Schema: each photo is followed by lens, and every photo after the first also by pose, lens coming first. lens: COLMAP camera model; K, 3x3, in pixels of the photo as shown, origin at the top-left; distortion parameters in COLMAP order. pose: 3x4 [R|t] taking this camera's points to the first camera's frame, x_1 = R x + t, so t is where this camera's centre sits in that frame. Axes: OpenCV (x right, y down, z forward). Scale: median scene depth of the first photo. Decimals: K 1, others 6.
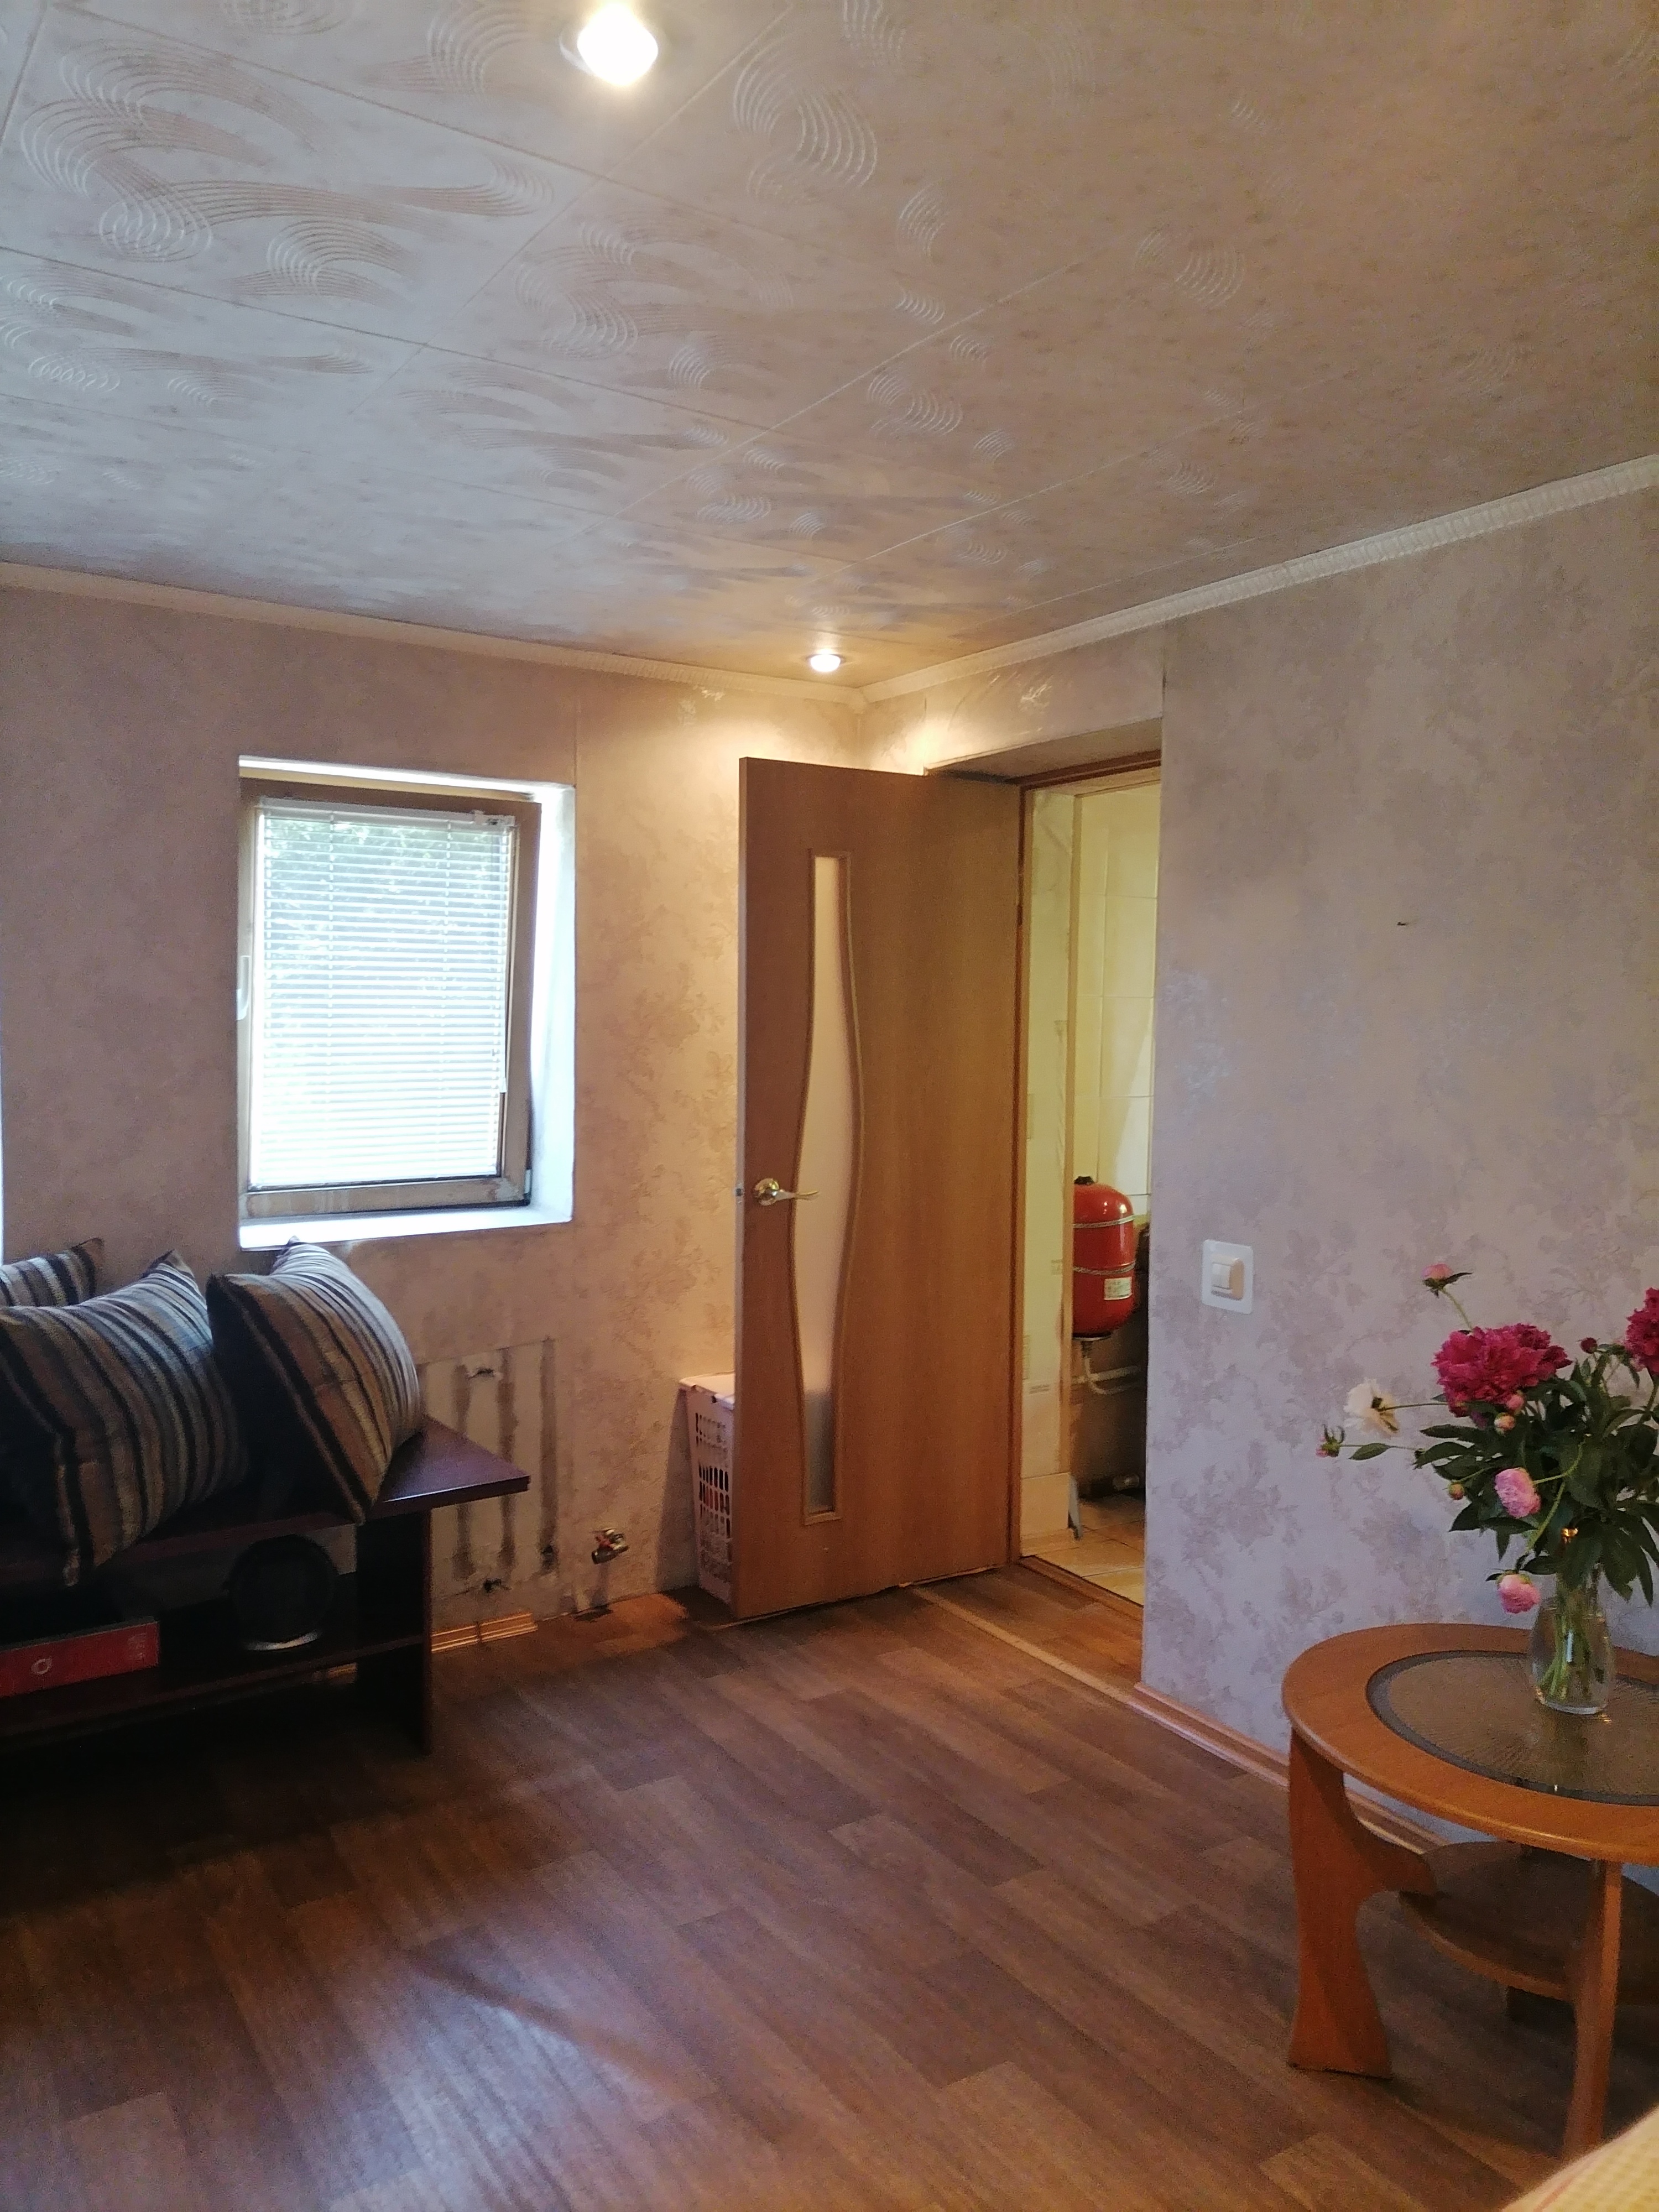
lens RADIAL K [[1623.9, 0, 827.0], [0, 1623.9, 1100.4], [0, 0, 1]] dist [0.047350, -0.041623]
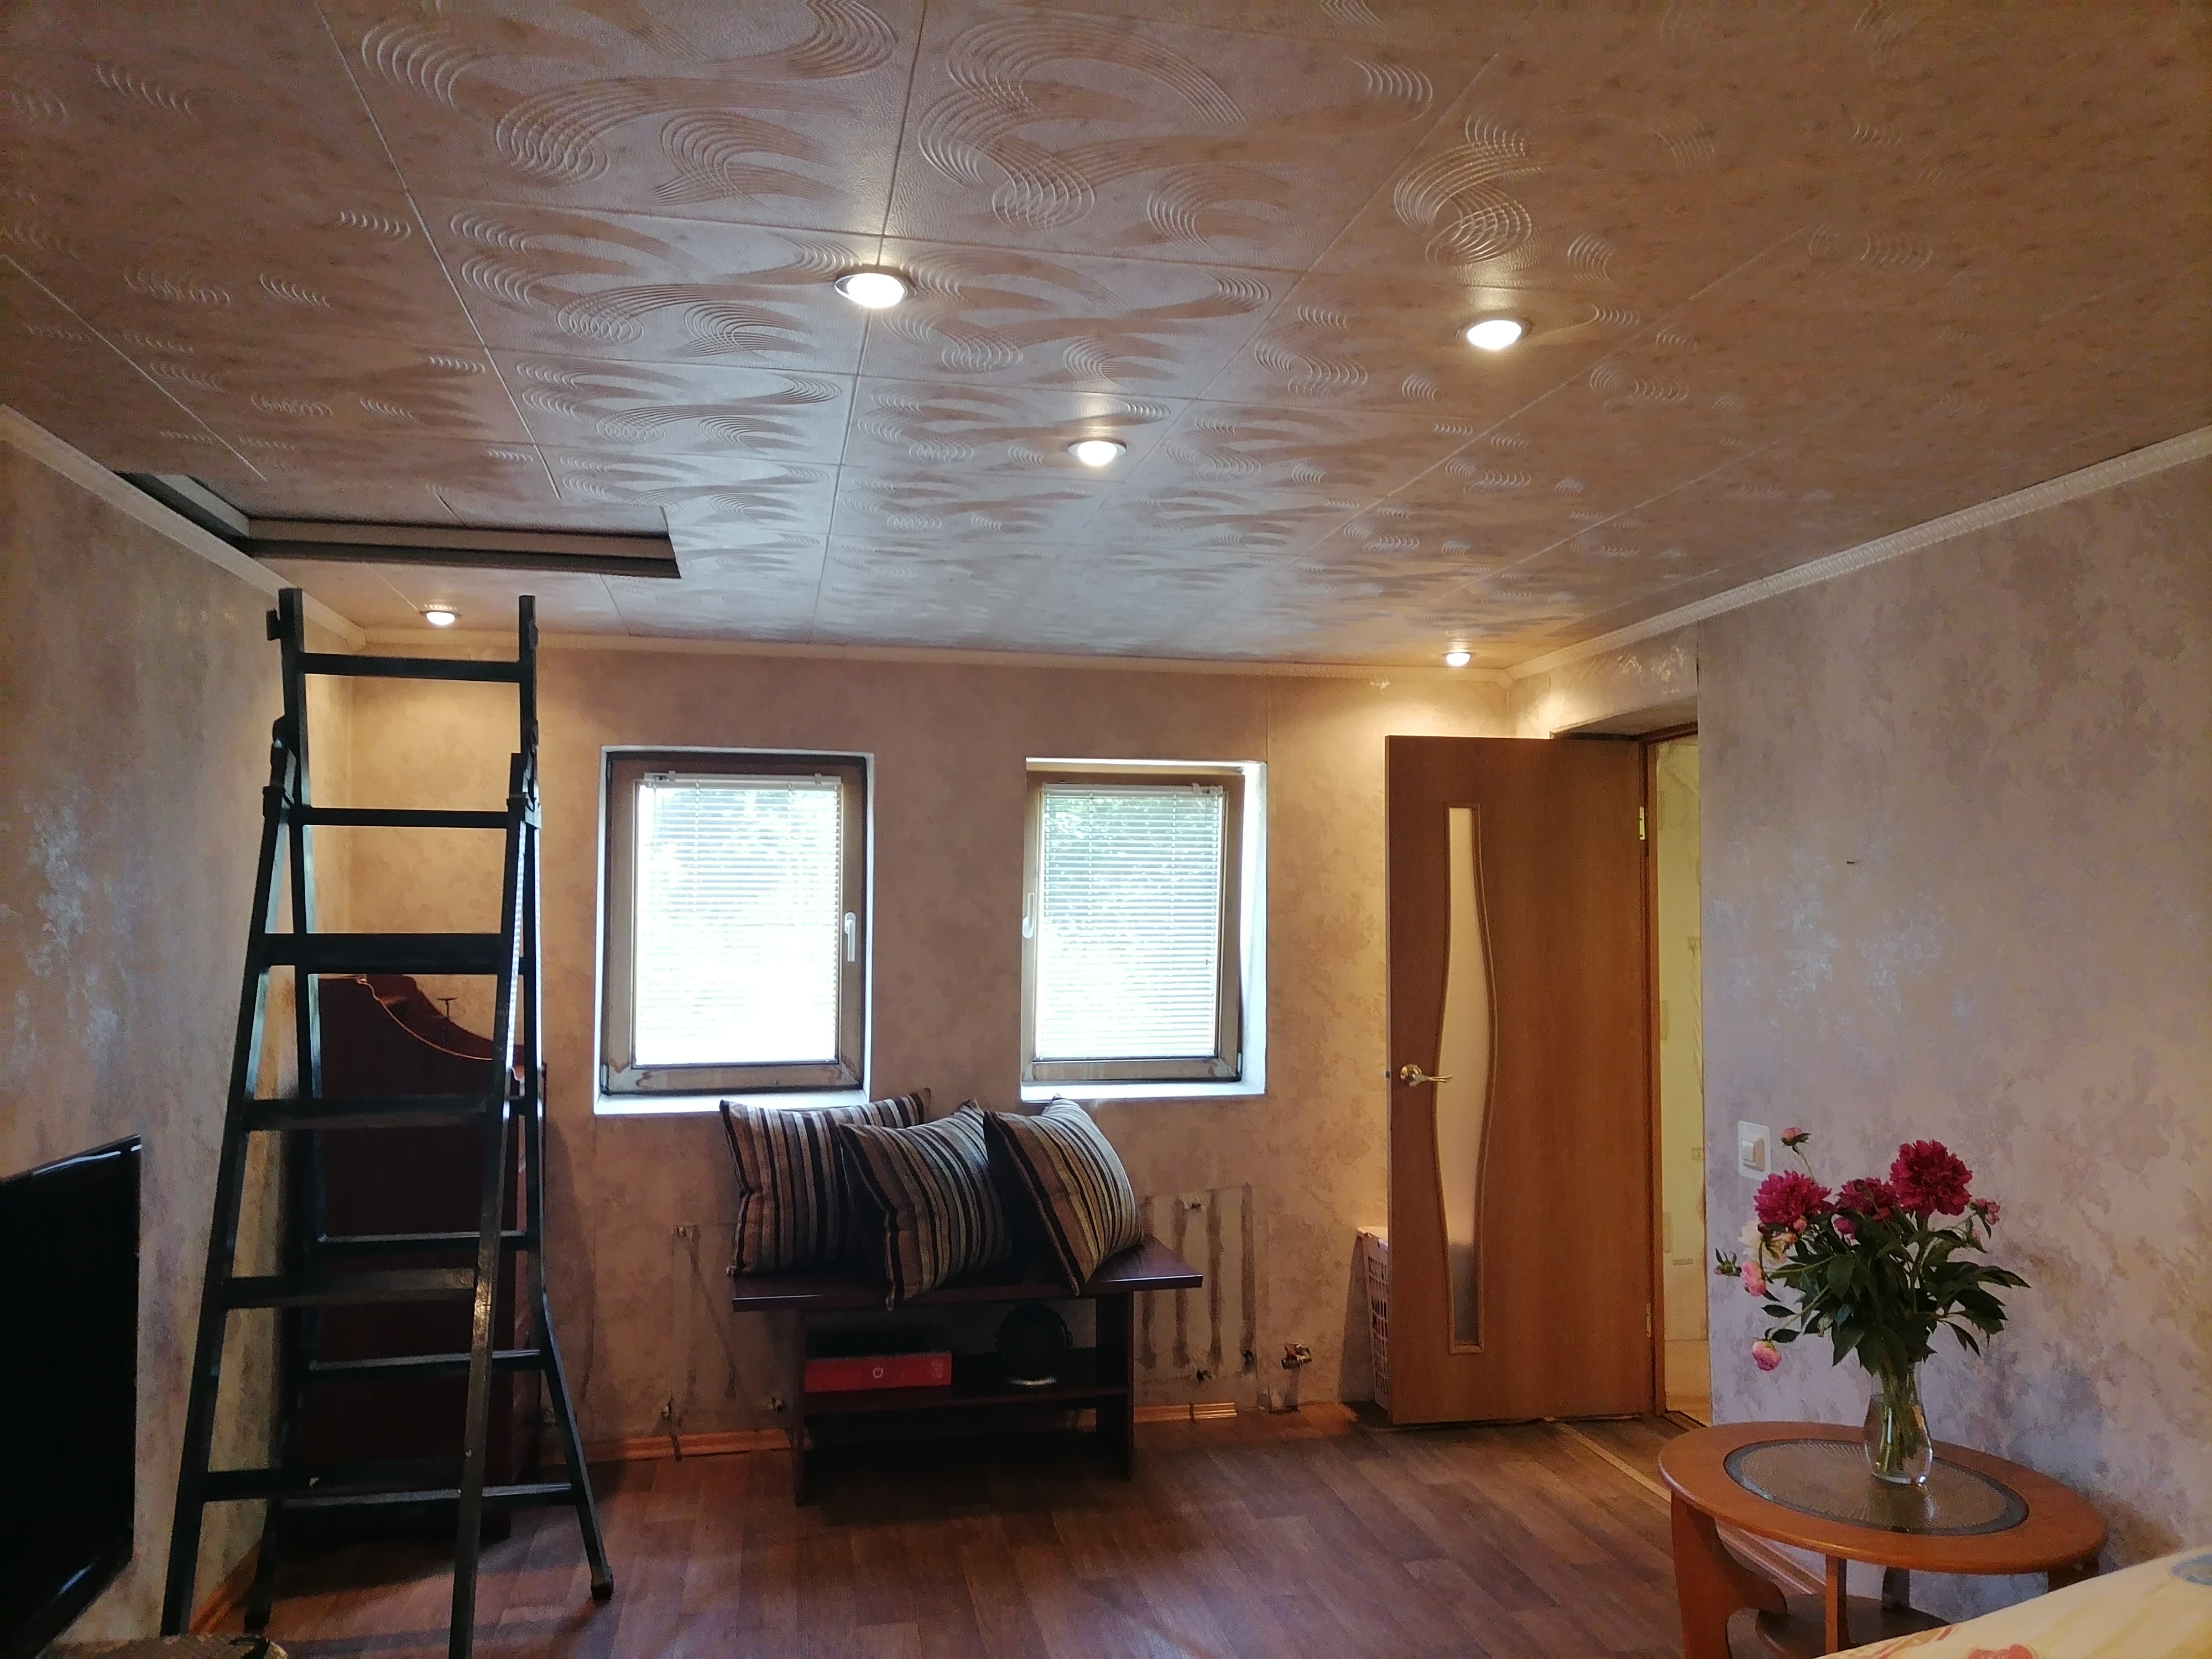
lens RADIAL K [[1623.9, 0, 1115.0], [0, 1623.9, 834.9], [0, 0, 1]] dist [0.047350, -0.041623]
pose [[0.930994, -0.025035, -0.364175, 0.235977], [-0.014367, 0.994359, -0.105086, 0.008328], [0.364751, 0.103067, 0.925383, -0.297528]]
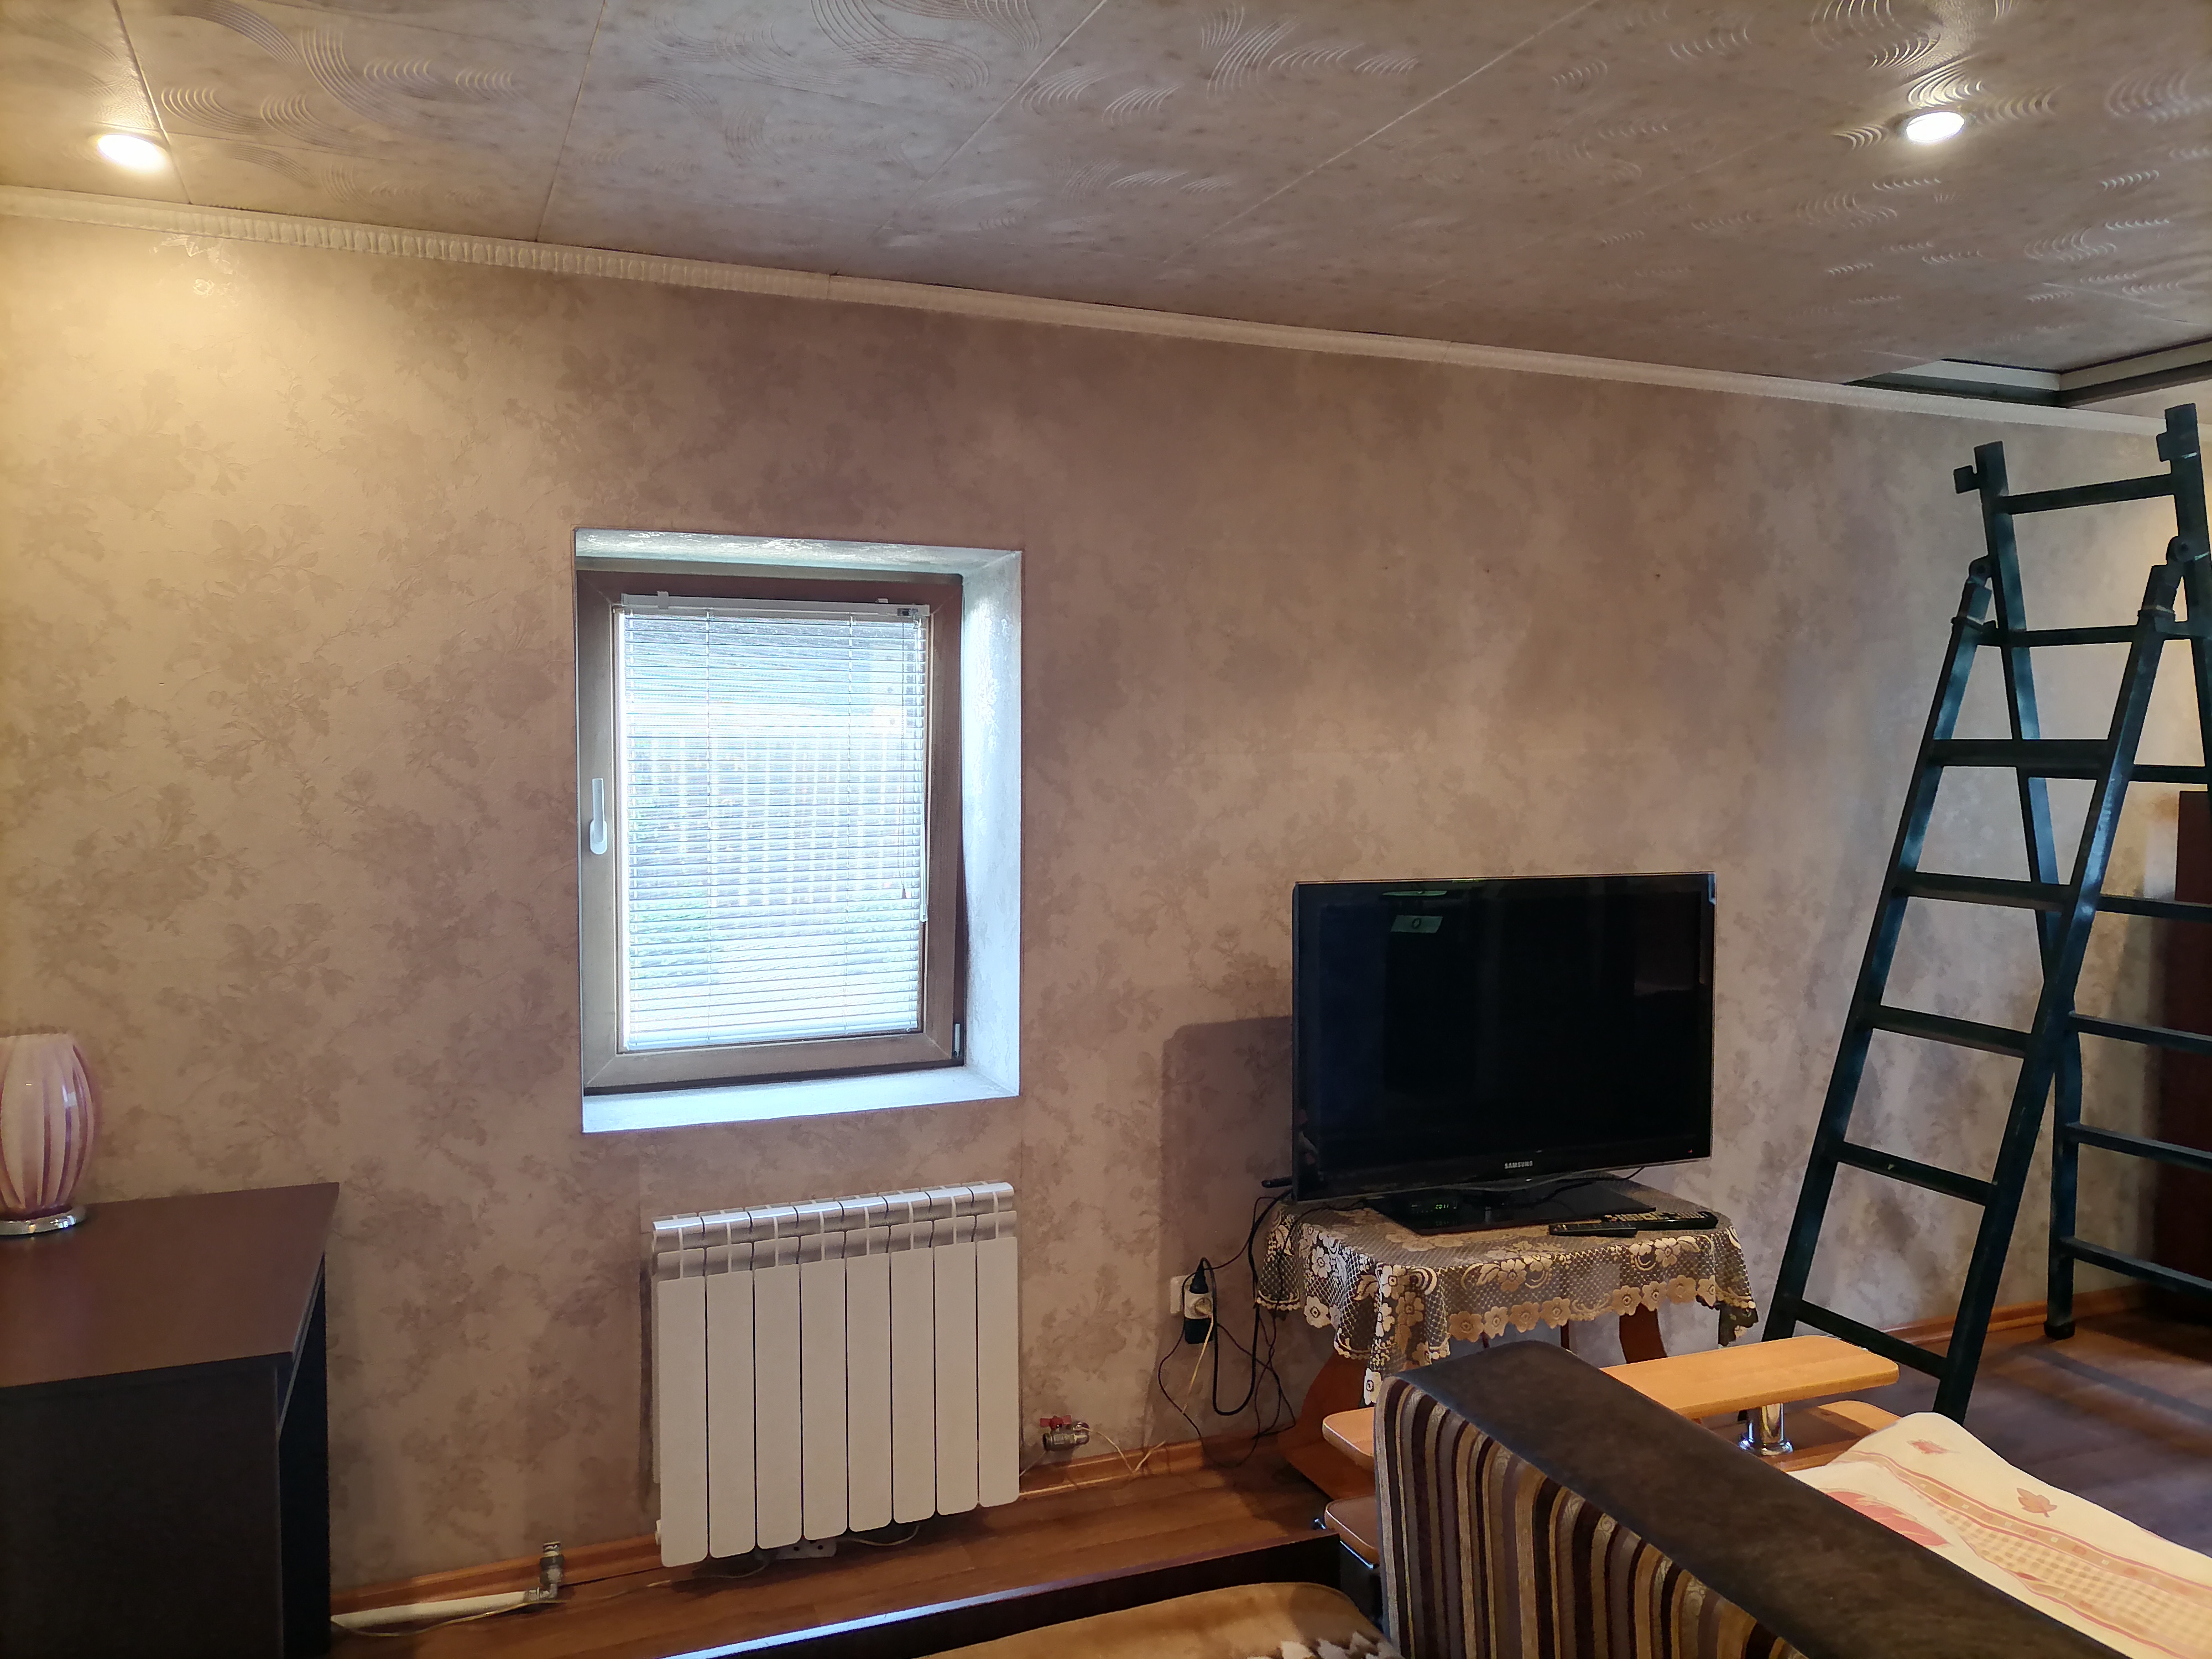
lens RADIAL K [[1650.4, 0, 1099.2], [0, 1650.4, 833.9], [0, 0, 1]] dist [0.034098, -0.028239]
pose [[-0.174546, 0.044907, -0.983624, 0.643949], [-0.067184, 0.996088, 0.057398, 0.010864], [0.982354, 0.076103, -0.170846, -0.002480]]
